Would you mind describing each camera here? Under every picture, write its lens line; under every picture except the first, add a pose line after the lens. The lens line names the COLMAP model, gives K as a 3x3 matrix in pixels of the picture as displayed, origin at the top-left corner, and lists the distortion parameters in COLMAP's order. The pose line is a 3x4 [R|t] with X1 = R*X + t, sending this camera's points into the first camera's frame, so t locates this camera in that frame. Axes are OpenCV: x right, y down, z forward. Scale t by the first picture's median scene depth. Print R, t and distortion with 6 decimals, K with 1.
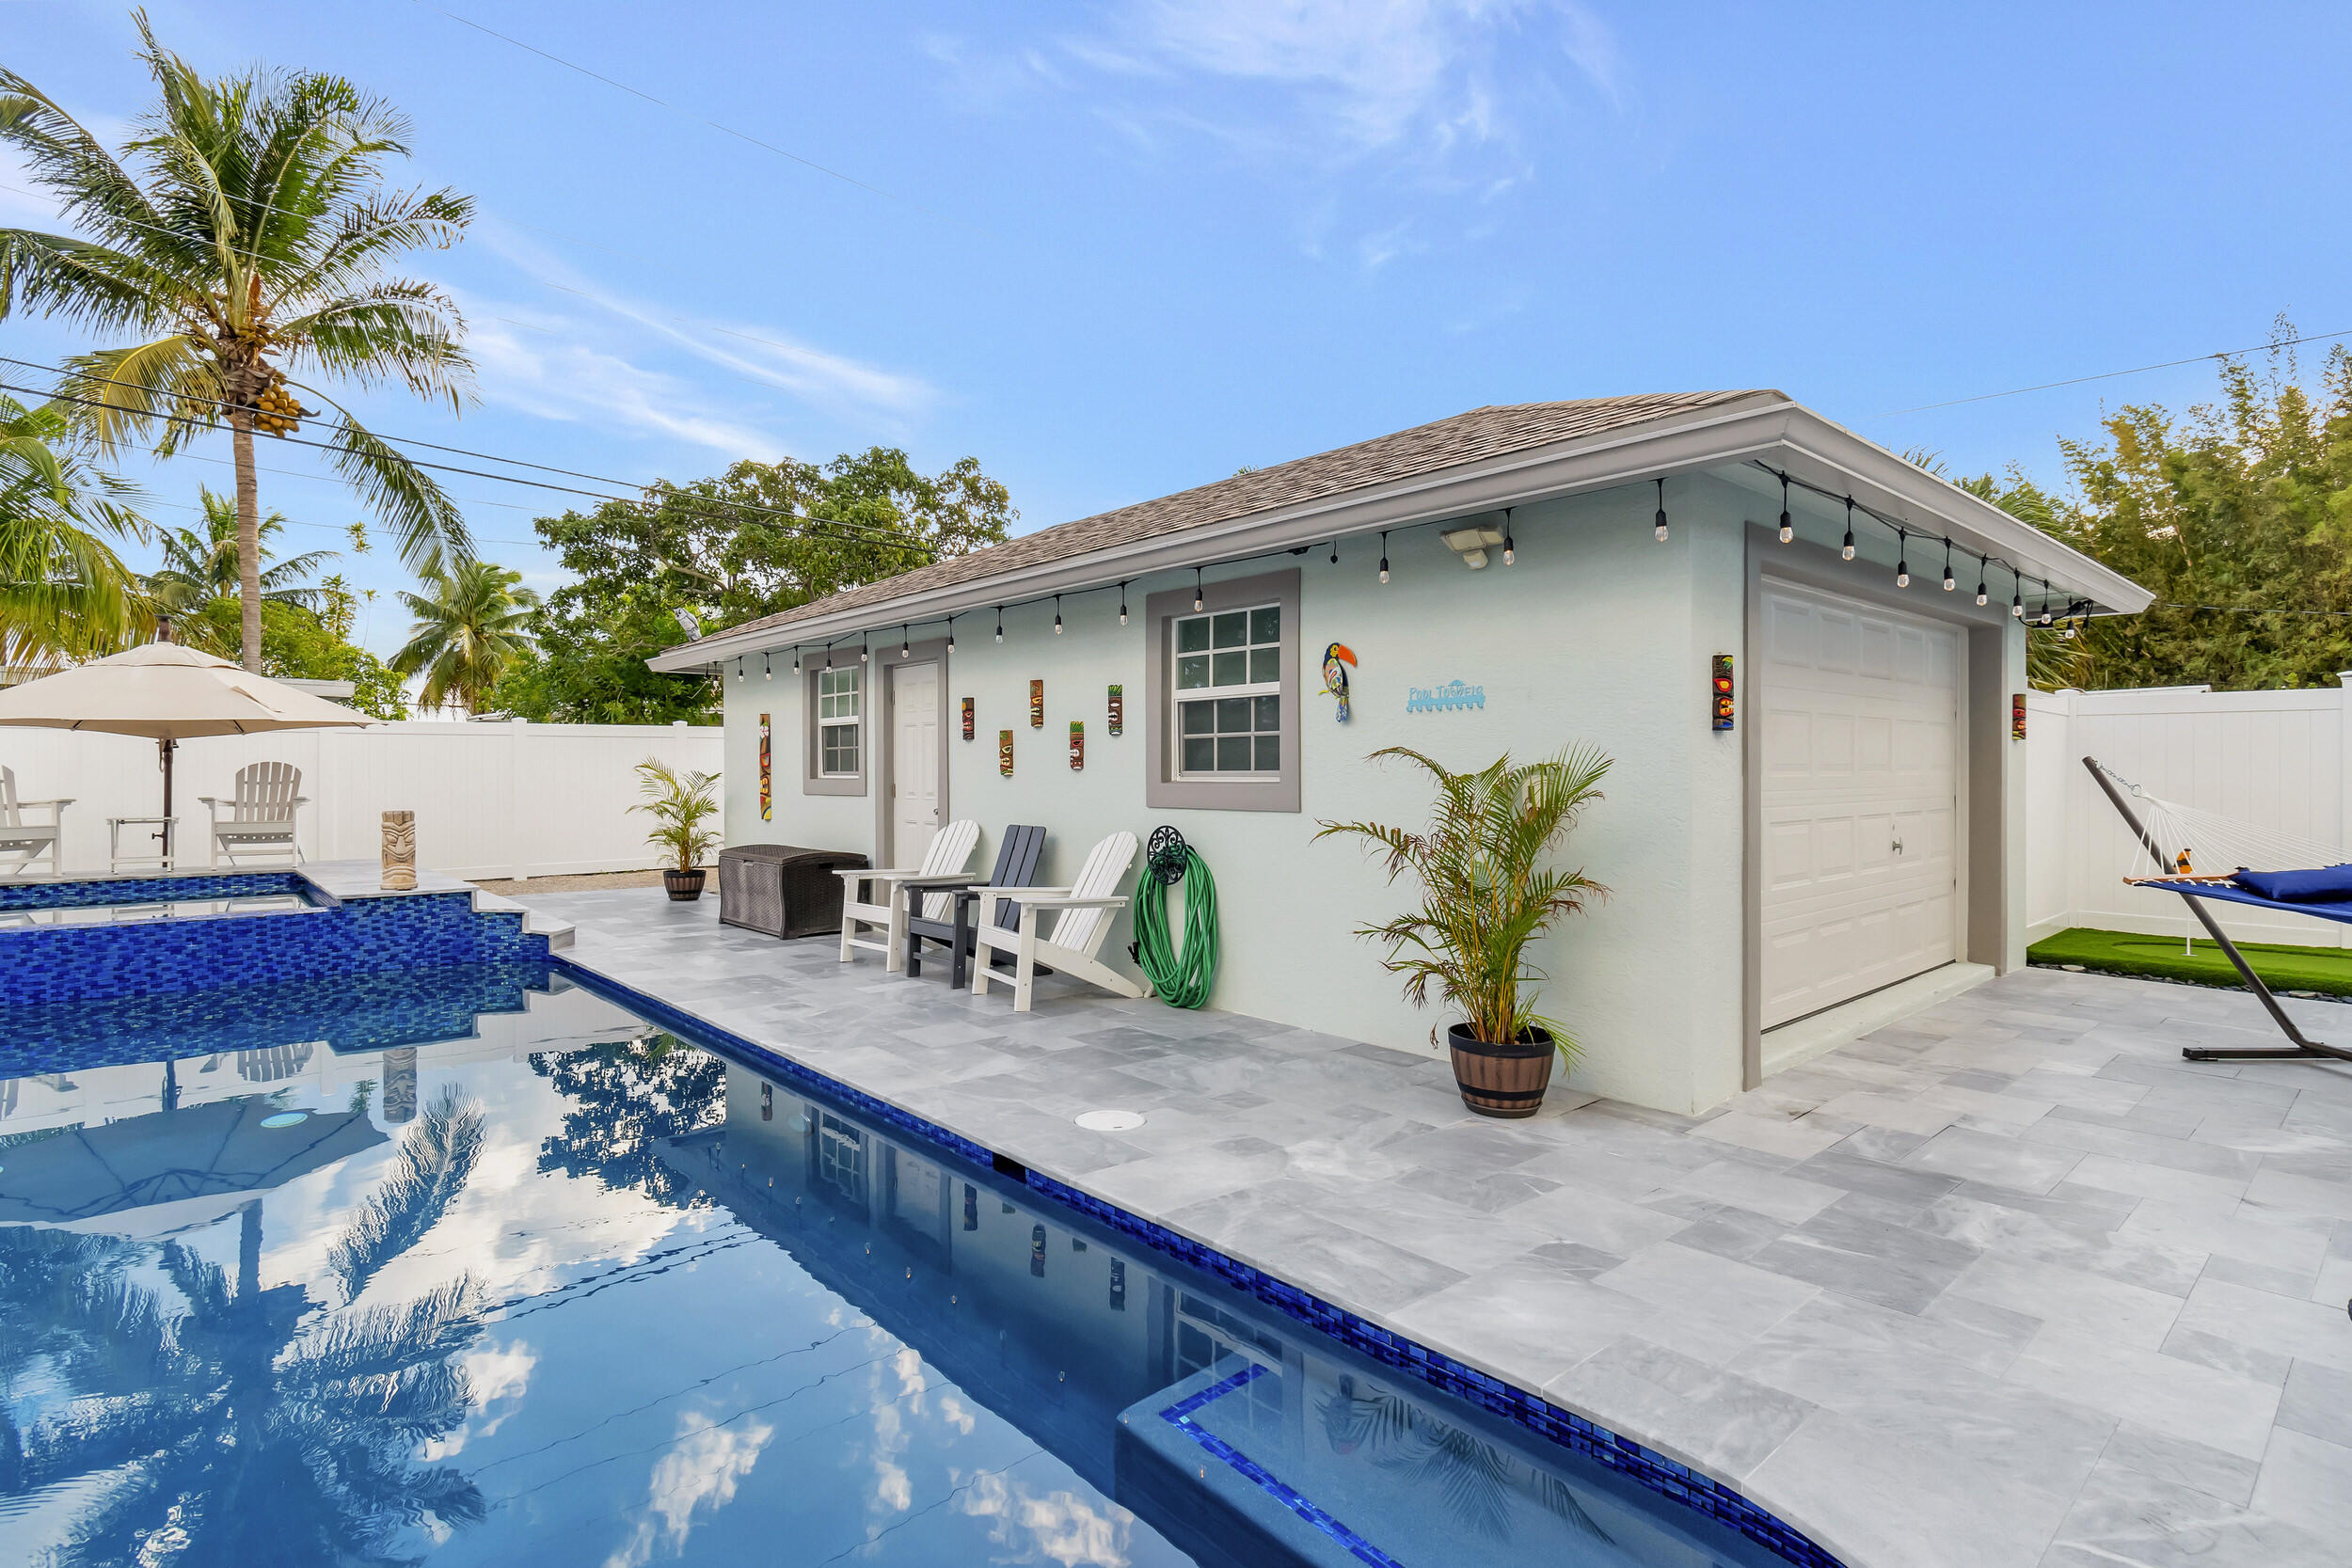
lens RADIAL K [[1142.4, 0, 1158.4], [0, 1142.4, 784.1], [0, 0, 1]] dist [-0.000115, -0.001789]
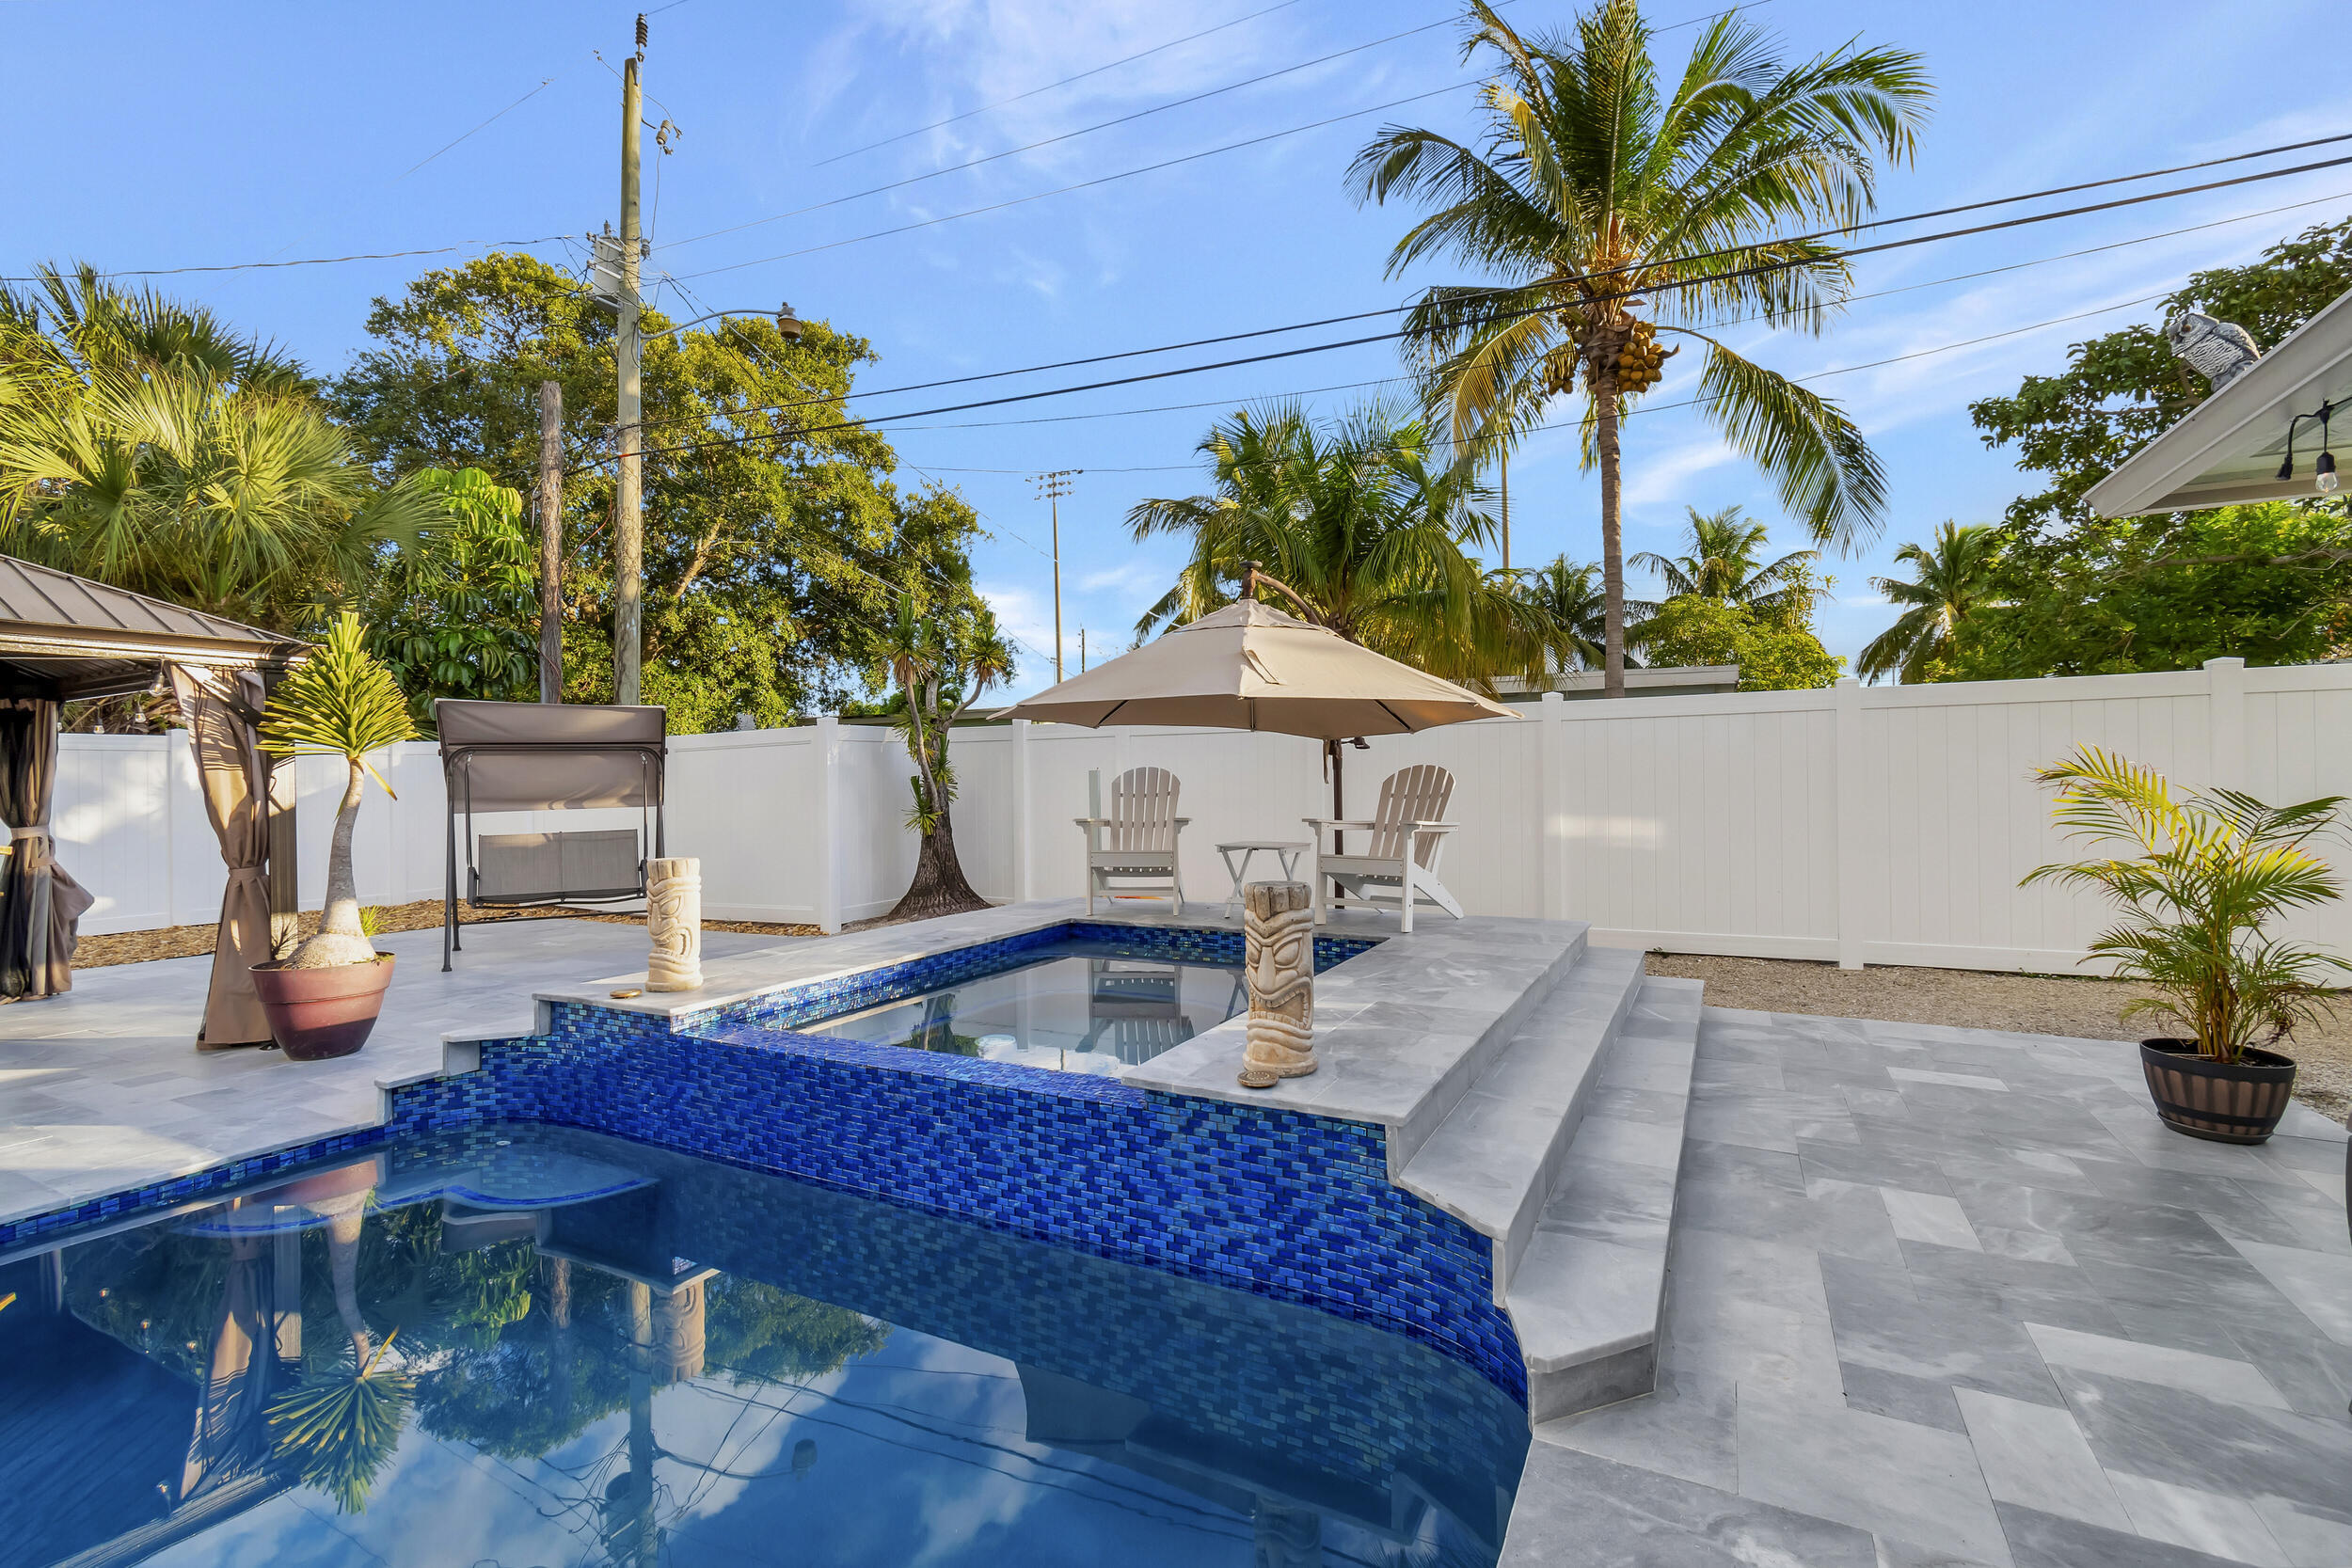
lens RADIAL K [[1044.5, 0, 1172.6], [0, 1044.5, 768.6], [0, 0, 1]] dist [0.001688, -0.000487]
pose [[0.352426, -0.009773, -0.935788, -0.276068], [0.002322, 0.999952, -0.009568, -0.013313], [0.935837, 0.001199, 0.352432, 0.717885]]
